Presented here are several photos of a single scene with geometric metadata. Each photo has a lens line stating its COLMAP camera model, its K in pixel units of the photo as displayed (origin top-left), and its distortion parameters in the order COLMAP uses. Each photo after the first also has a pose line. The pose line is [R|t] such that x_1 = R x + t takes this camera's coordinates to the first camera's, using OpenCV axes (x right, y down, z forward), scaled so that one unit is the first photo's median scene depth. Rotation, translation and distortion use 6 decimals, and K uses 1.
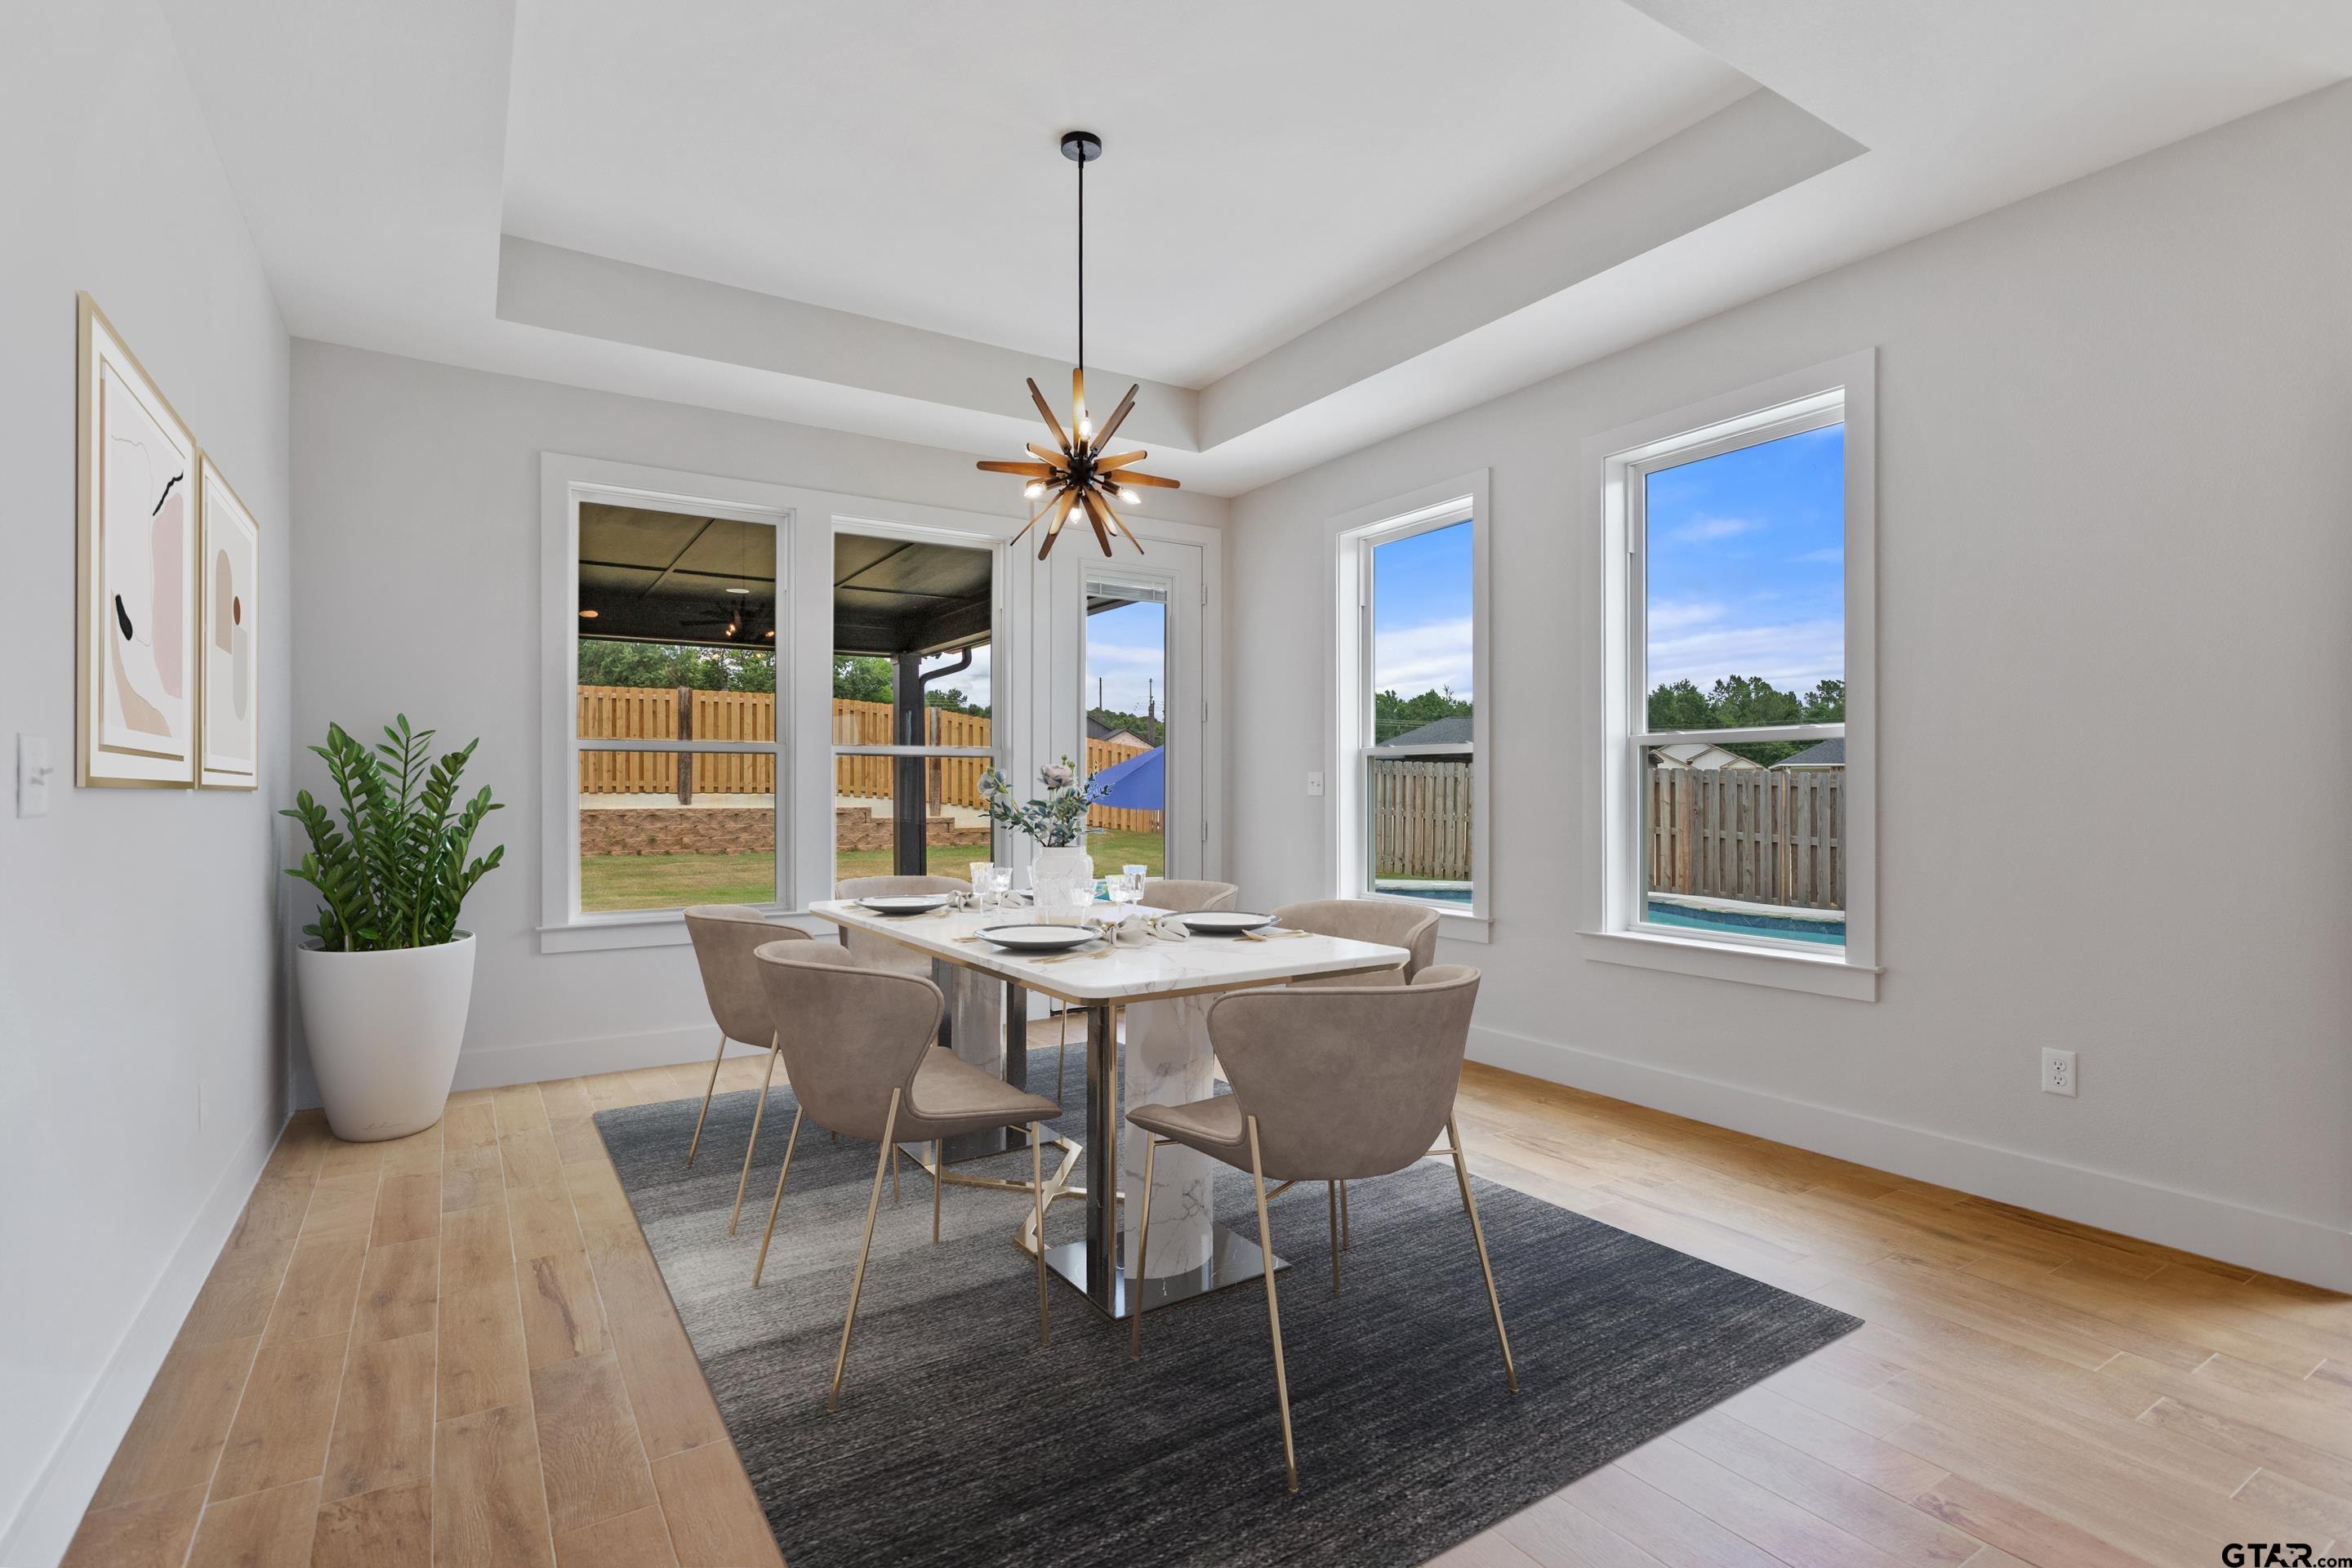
lens RADIAL K [[1137.7, 0, 1206.9], [0, 1137.7, 786.1], [0, 0, 1]] dist [0.001356, 0.000722]
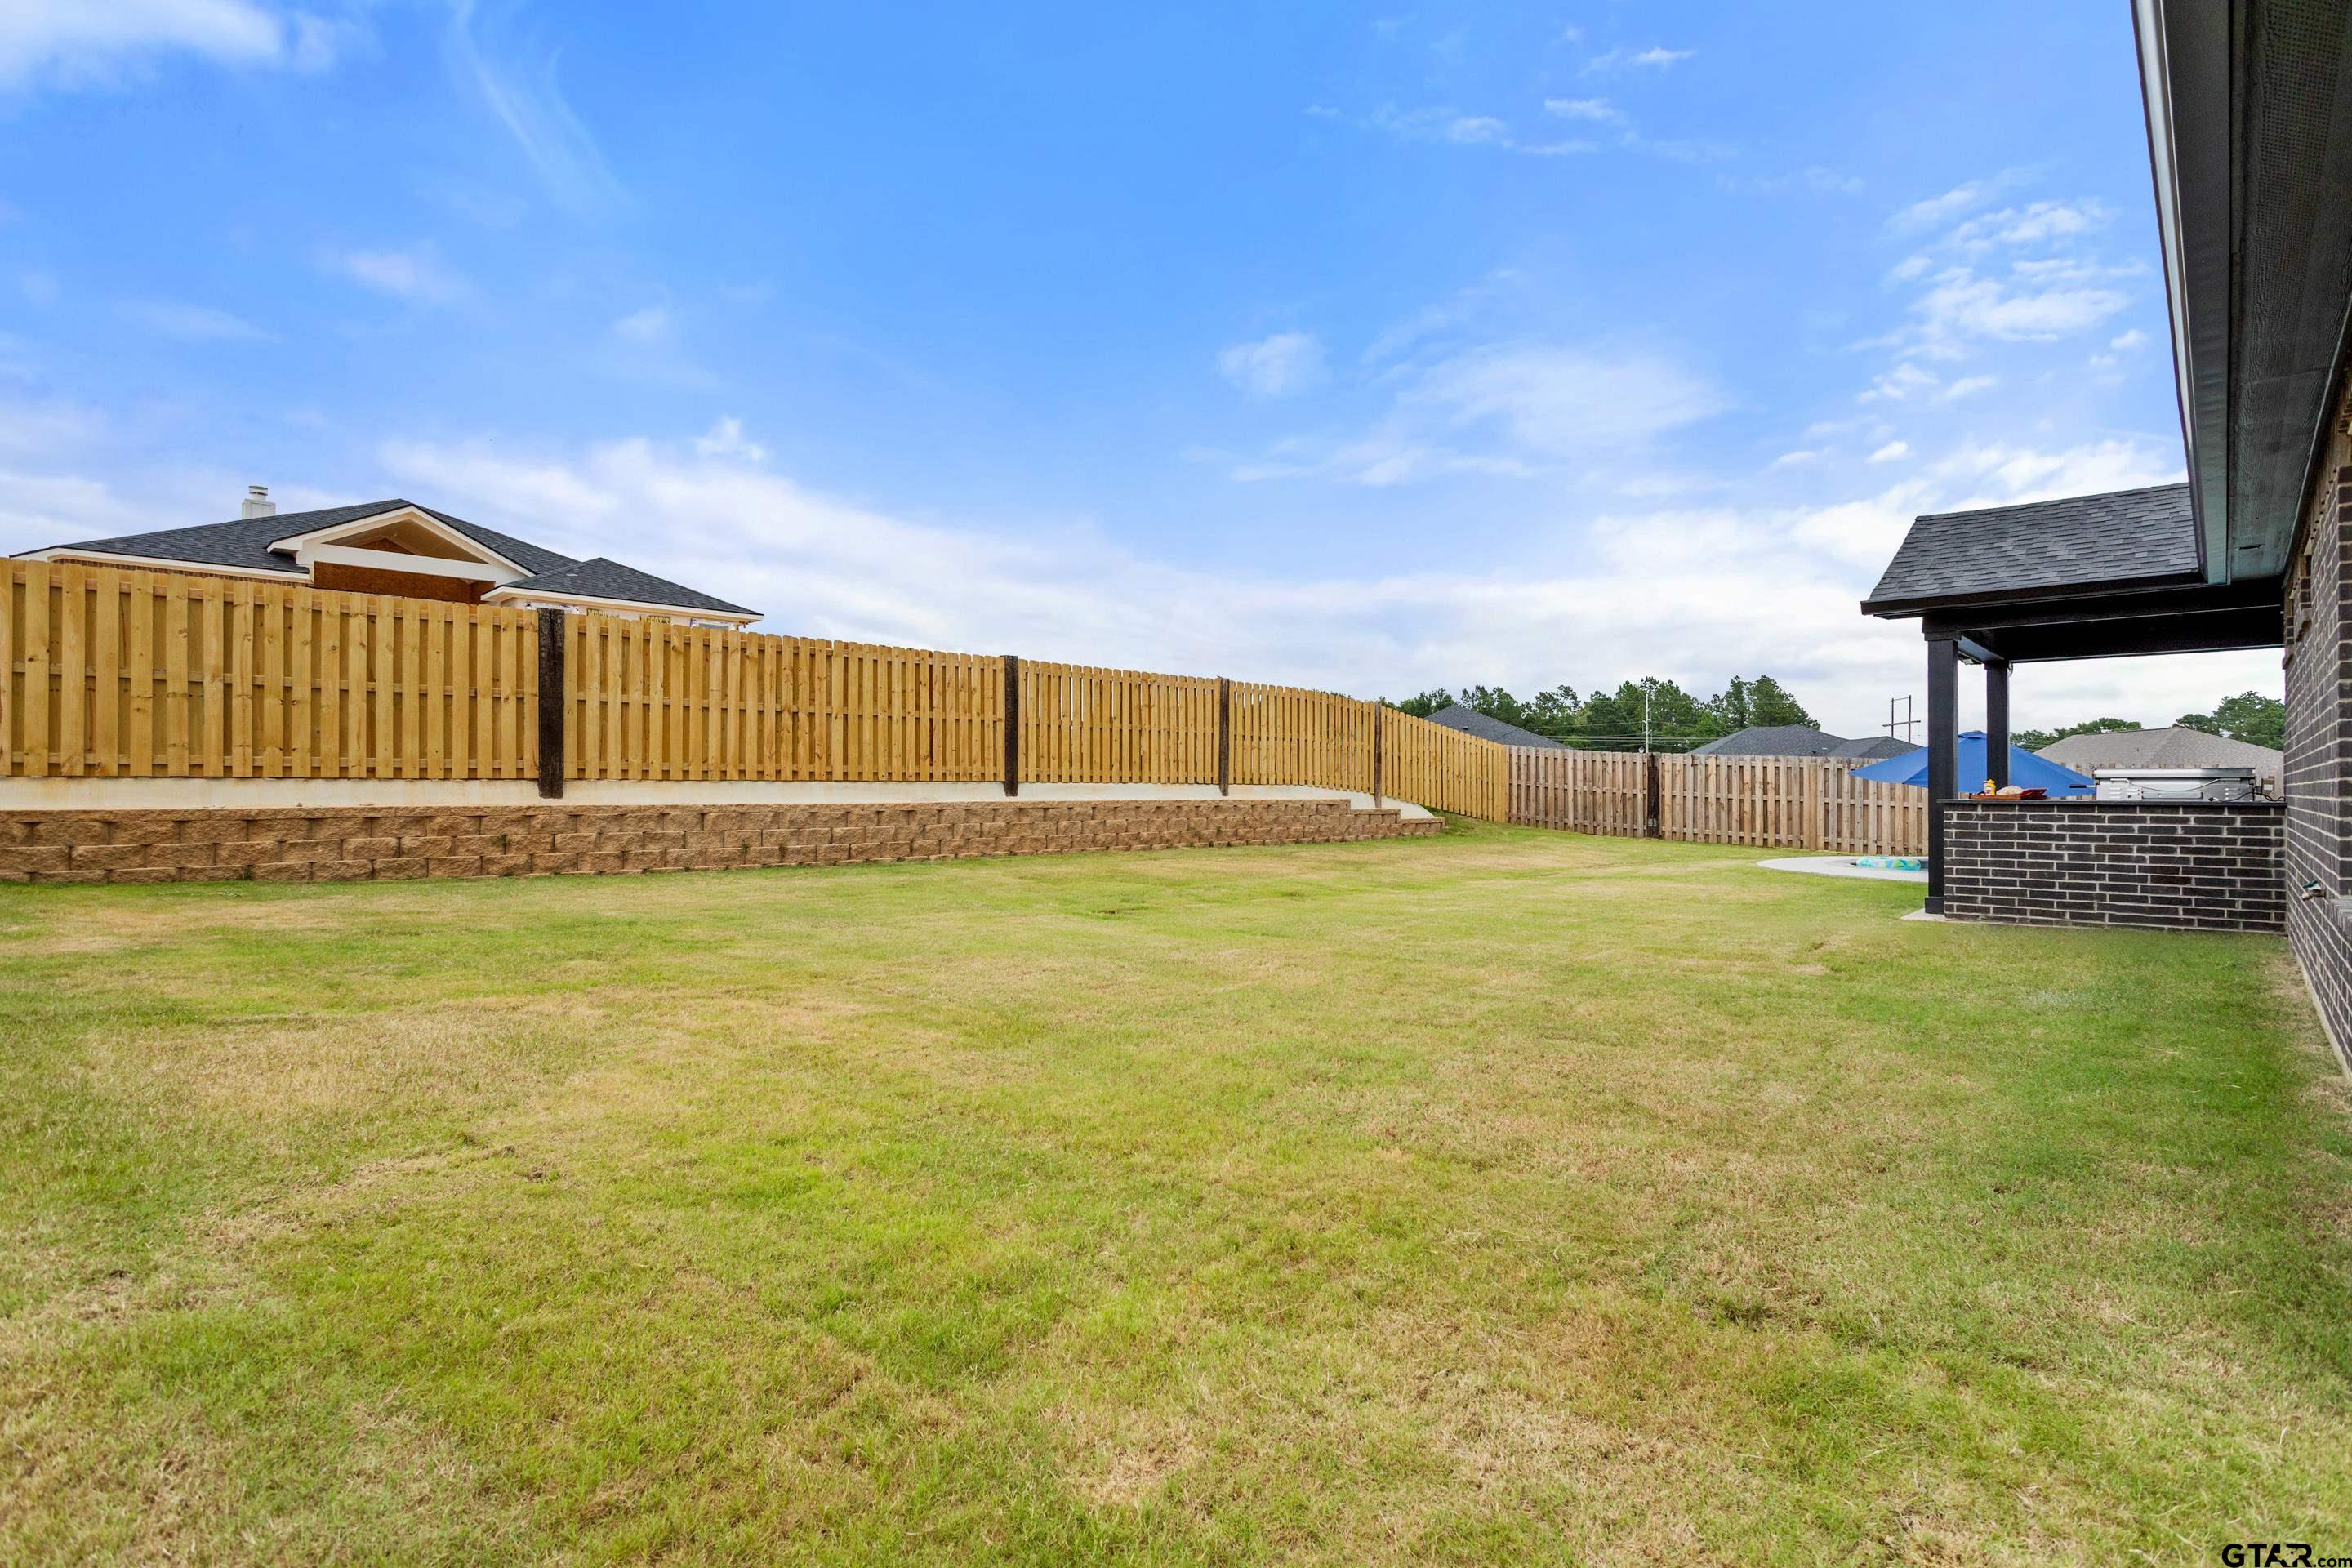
lens RADIAL K [[1132.9, 0, 1185.6], [0, 1132.9, 783.3], [0, 0, 1]] dist [0.001755, 0.000179]
pose [[0.968746, 0.003958, 0.248023, -0.761295], [-0.003373, 0.999990, -0.002782, 0.008110], [-0.248031, 0.001859, 0.968750, 0.050304]]
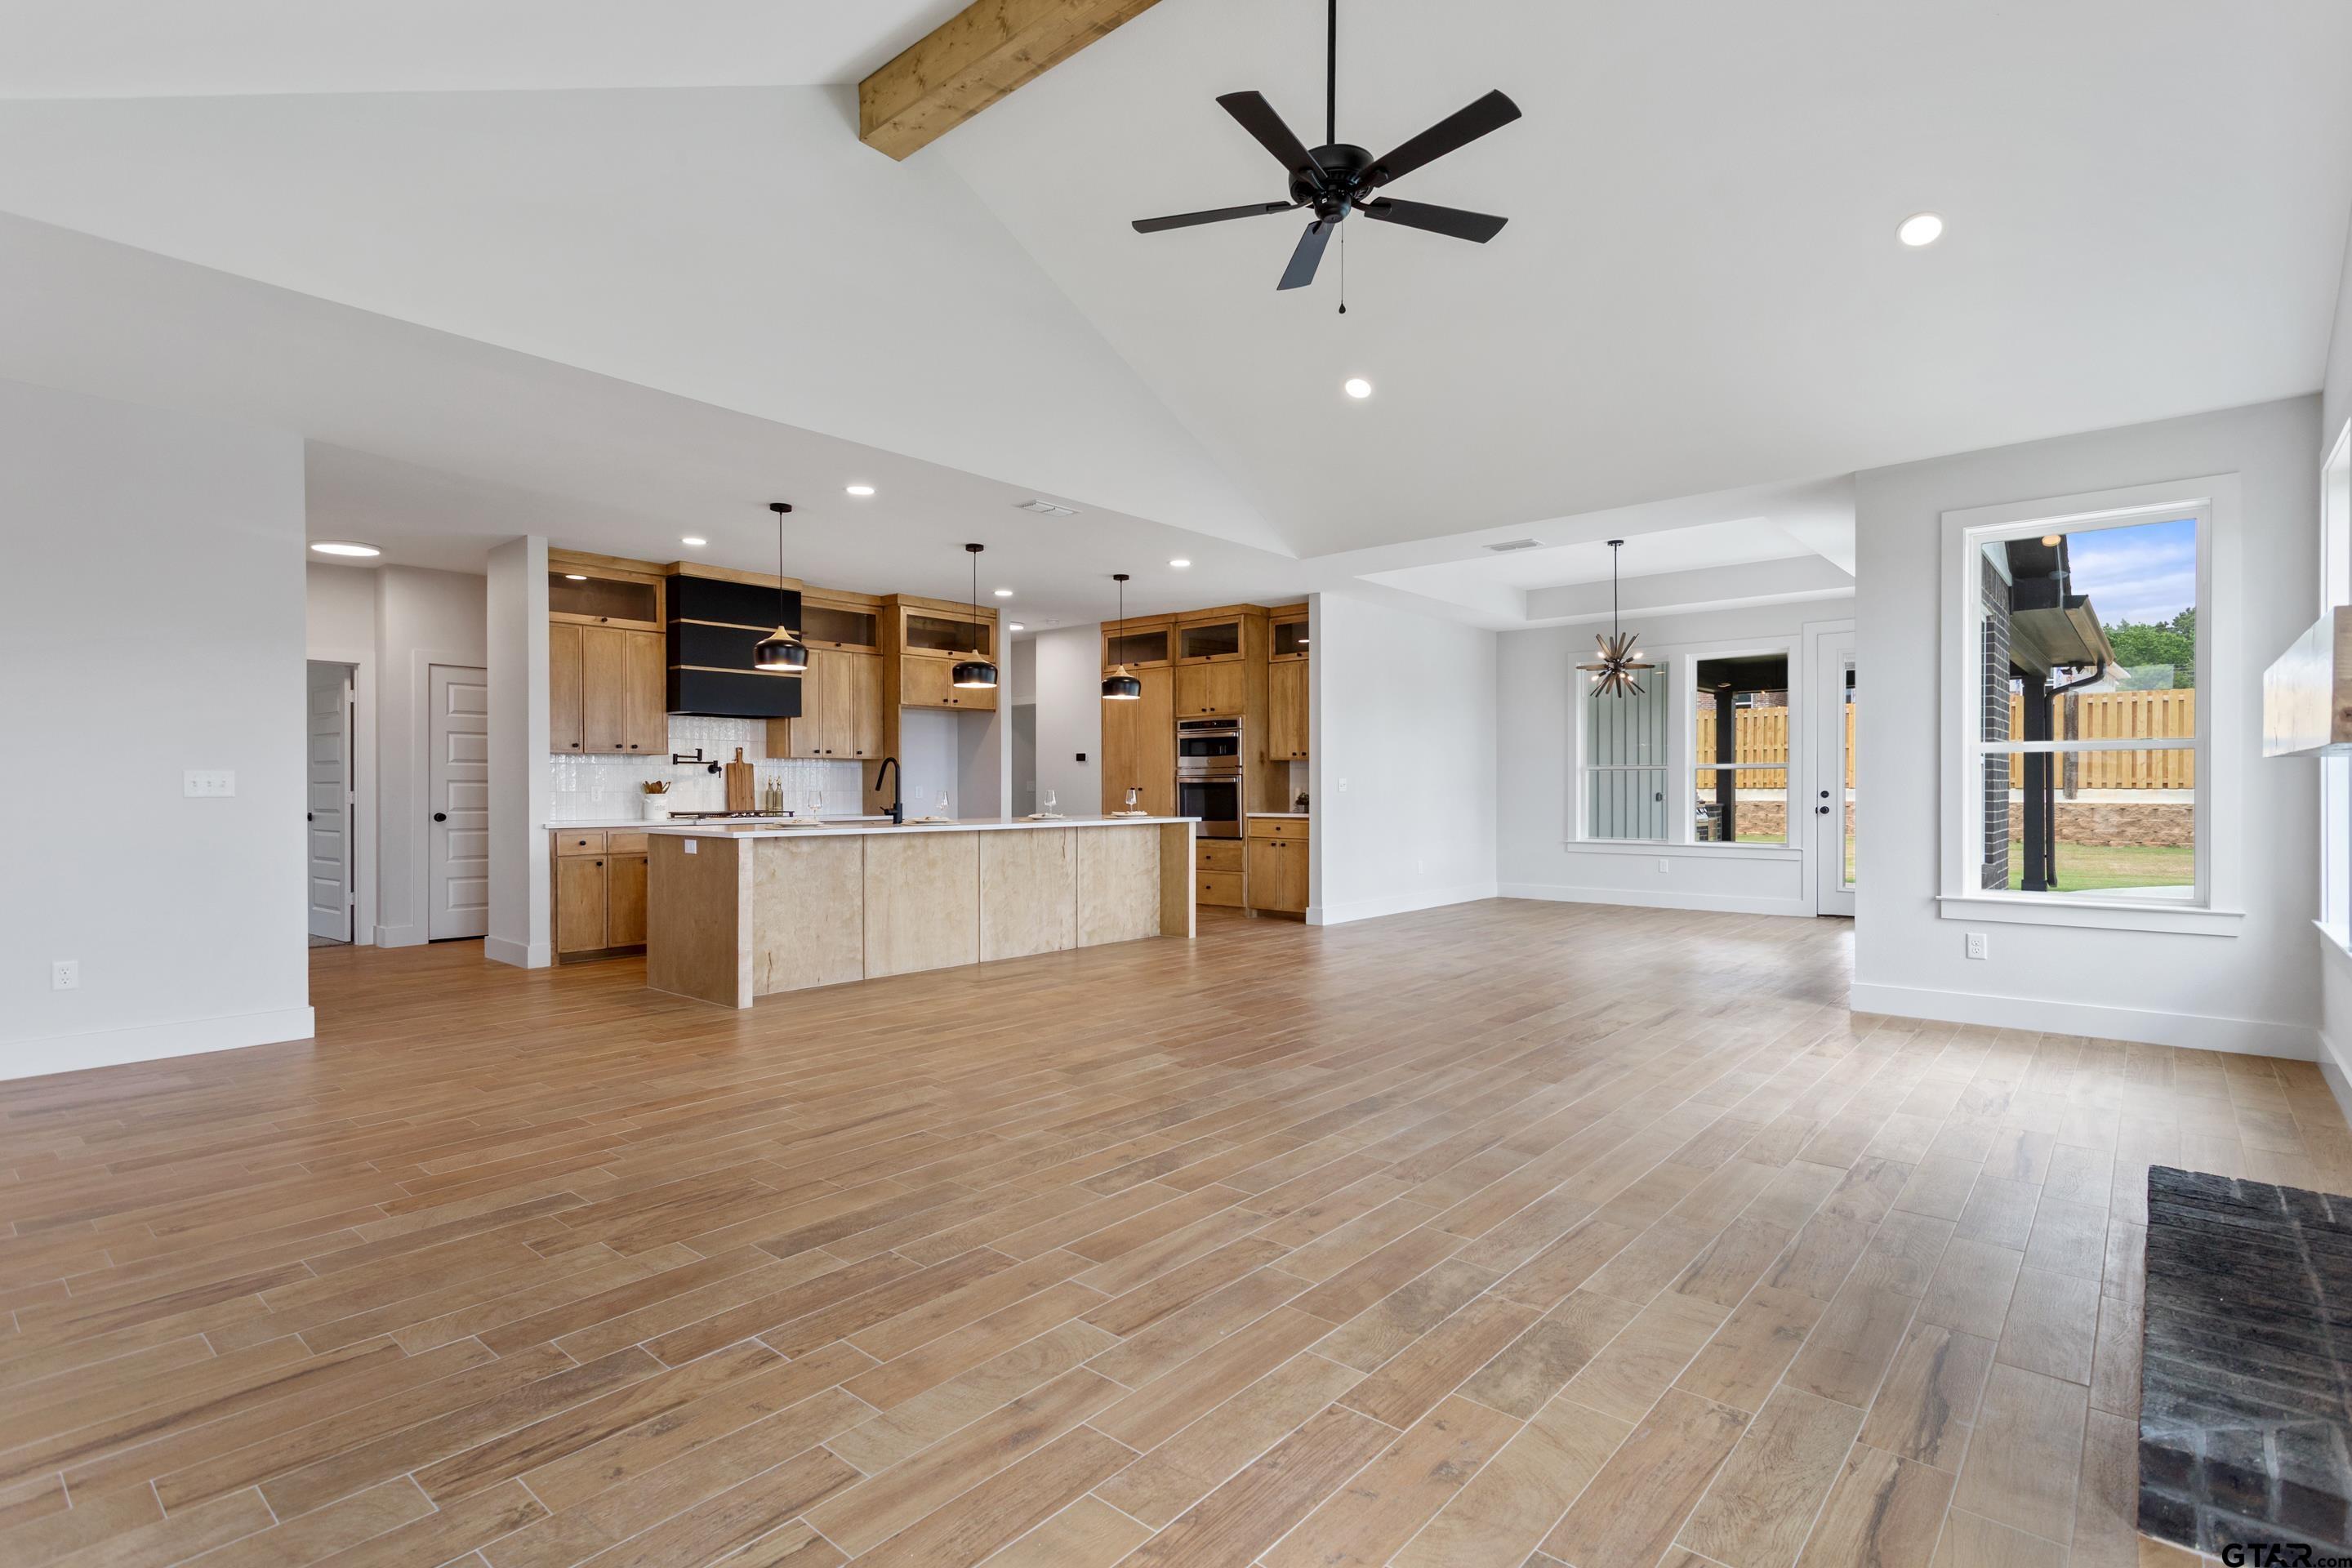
lens RADIAL K [[1132.9, 0, 1185.6], [0, 1132.9, 783.3], [0, 0, 1]] dist [0.001755, 0.000179]
pose [[0.270946, -0.002927, -0.962590, 0.373654], [0.004270, 0.999989, -0.001838, -0.000593], [0.962585, -0.003612, 0.270956, -0.118894]]
